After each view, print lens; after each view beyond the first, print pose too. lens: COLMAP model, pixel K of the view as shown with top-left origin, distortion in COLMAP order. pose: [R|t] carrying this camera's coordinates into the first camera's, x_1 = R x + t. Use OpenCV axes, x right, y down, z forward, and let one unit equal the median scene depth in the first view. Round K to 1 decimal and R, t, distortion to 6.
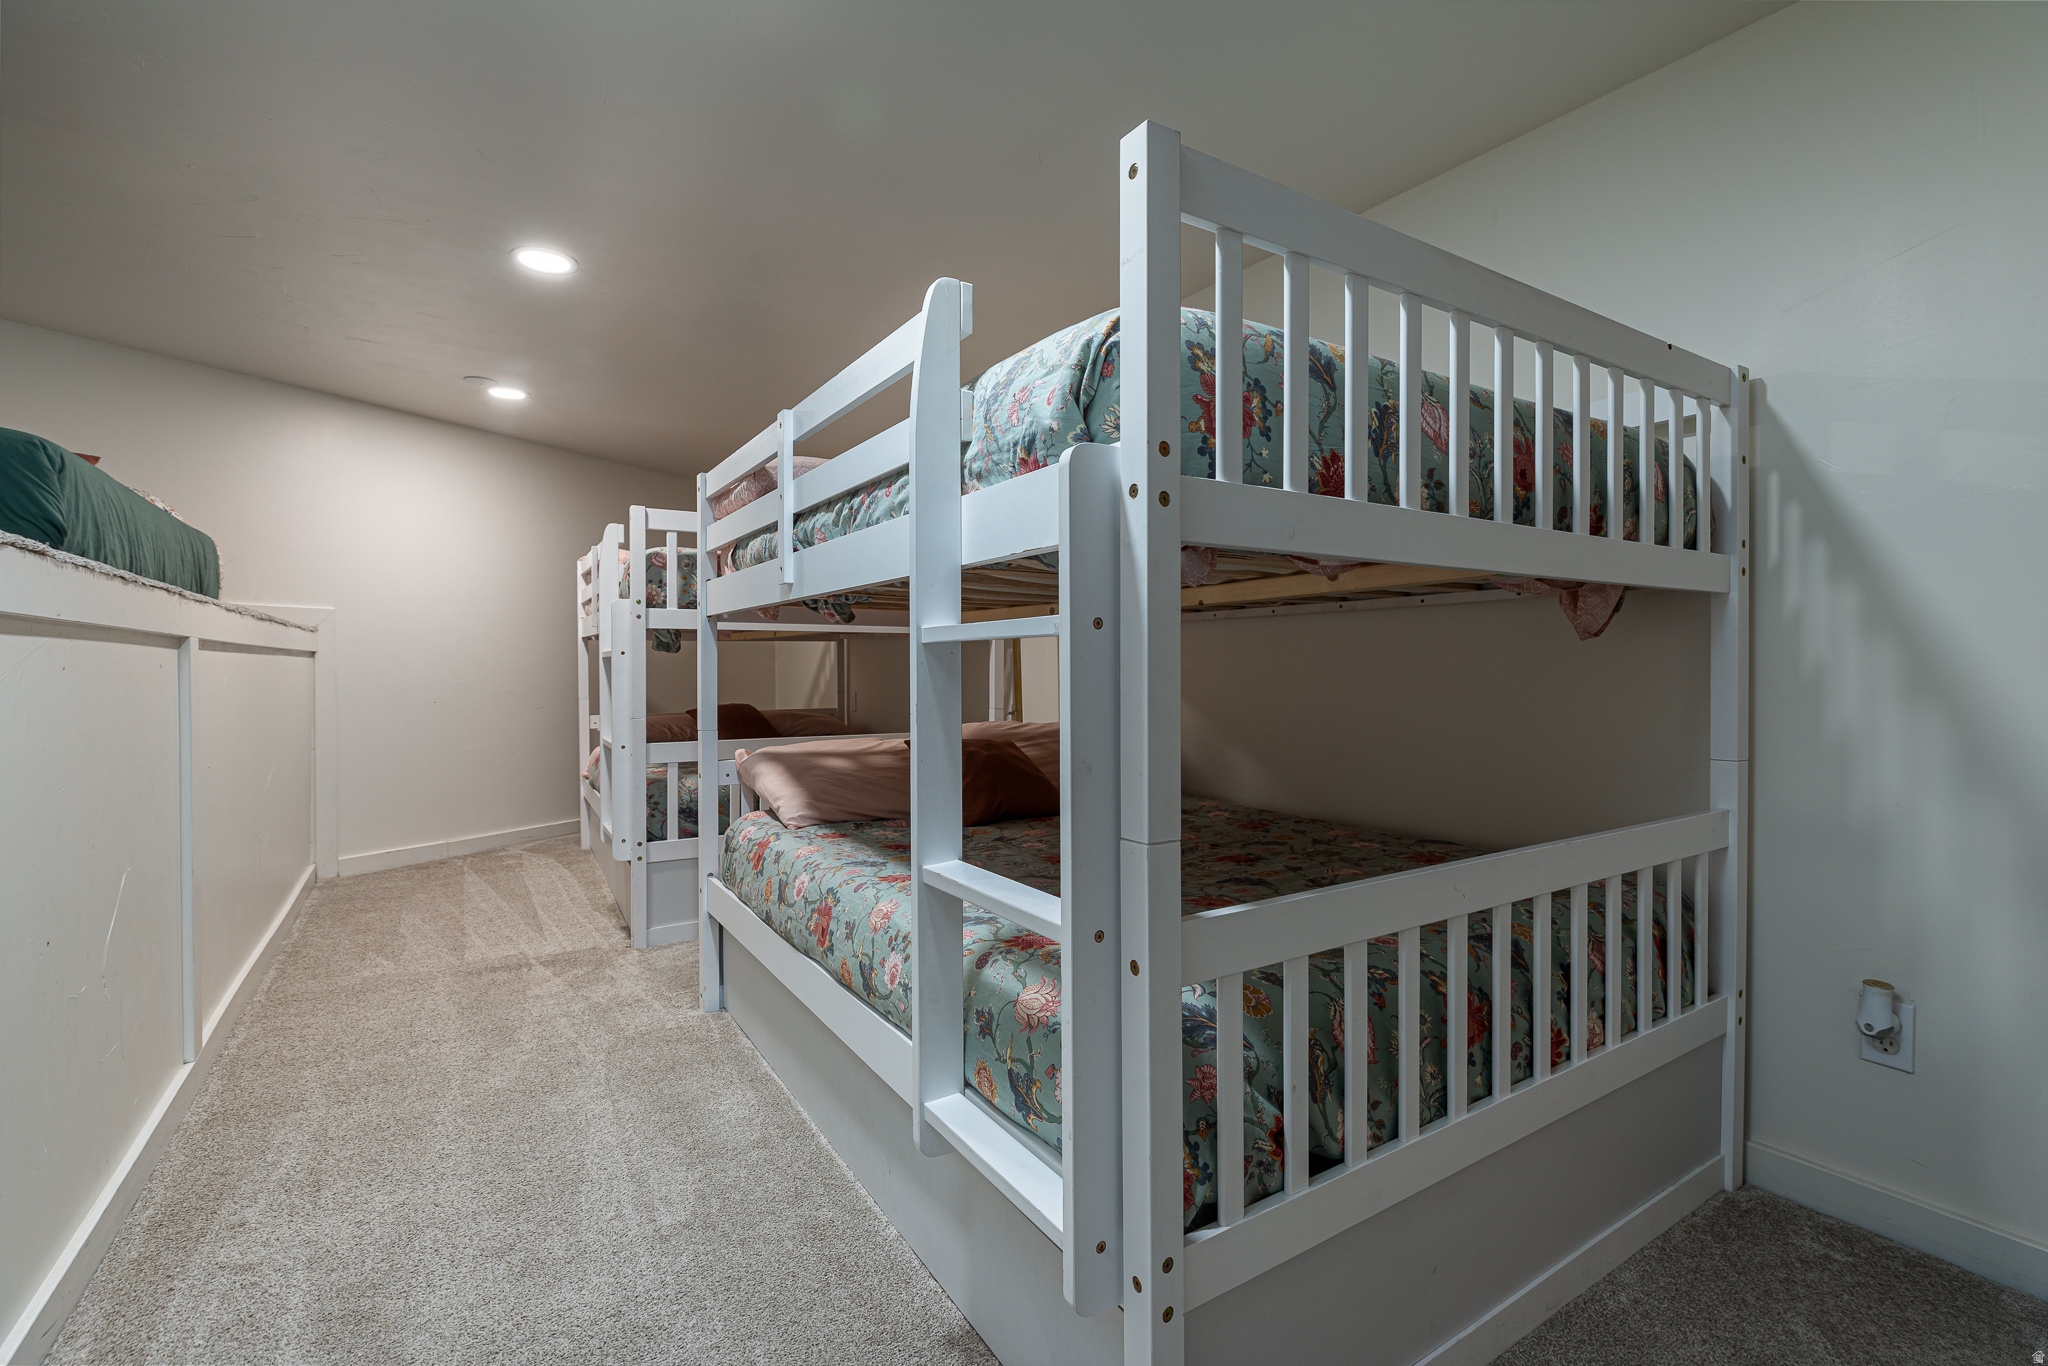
lens RADIAL K [[952.2, 0, 1025.6], [0, 952.2, 677.3], [0, 0, 1]] dist [-0.012174, 0.001041]
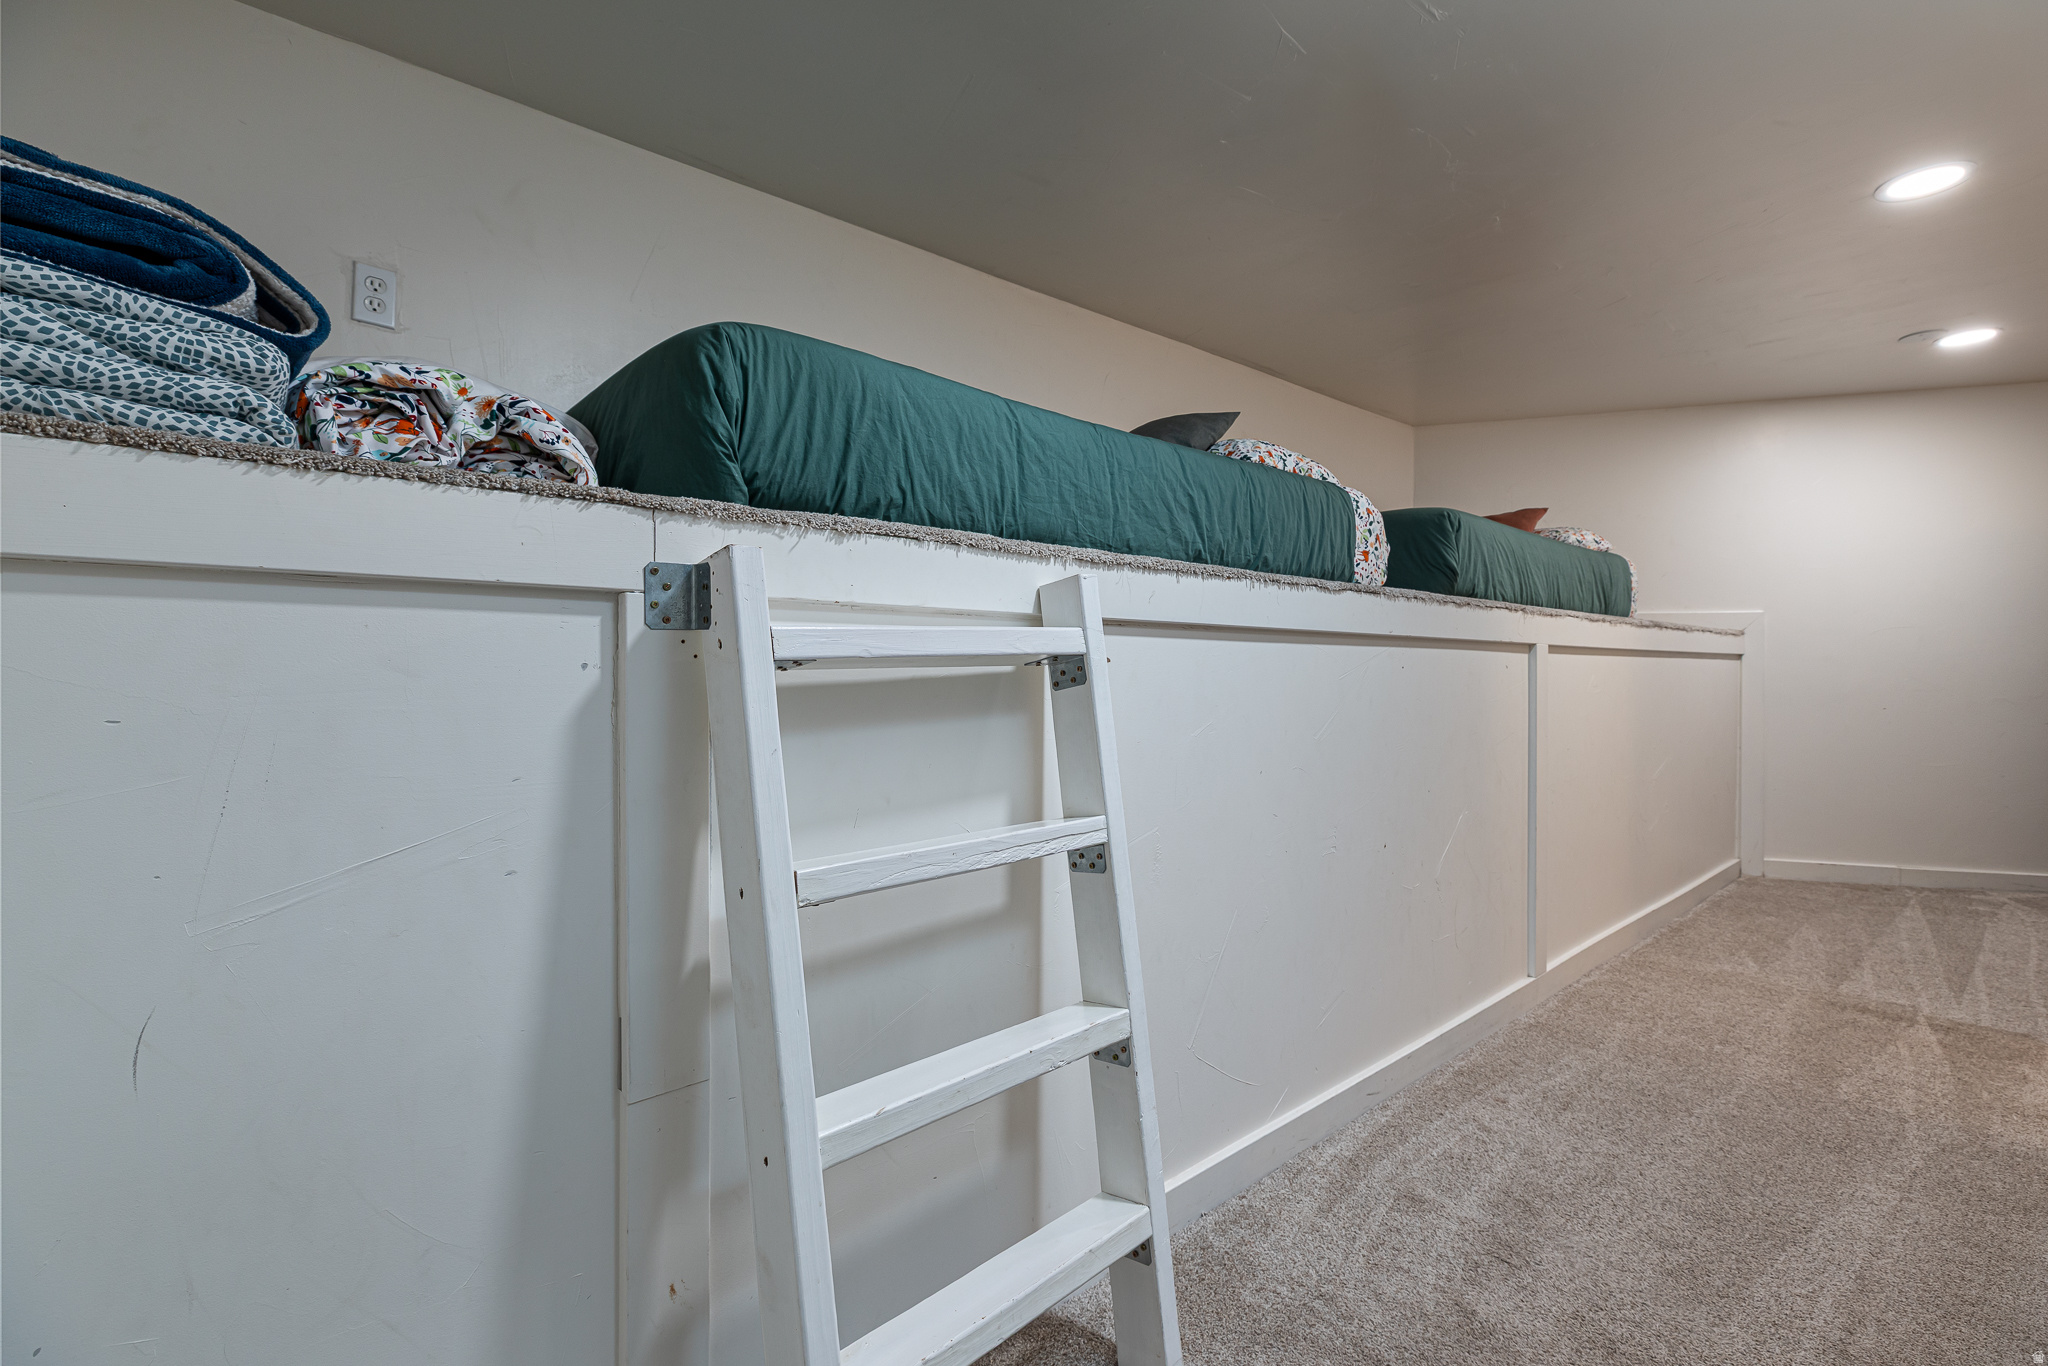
lens RADIAL K [[931.7, 0, 1022.7], [0, 931.7, 676.3], [0, 0, 1]] dist [0.003490, -0.000678]
pose [[0.136200, 0.006231, -0.990662, 0.202959], [-0.012266, 0.999914, 0.004602, 0.002472], [0.990605, 0.011524, 0.136265, 0.104005]]
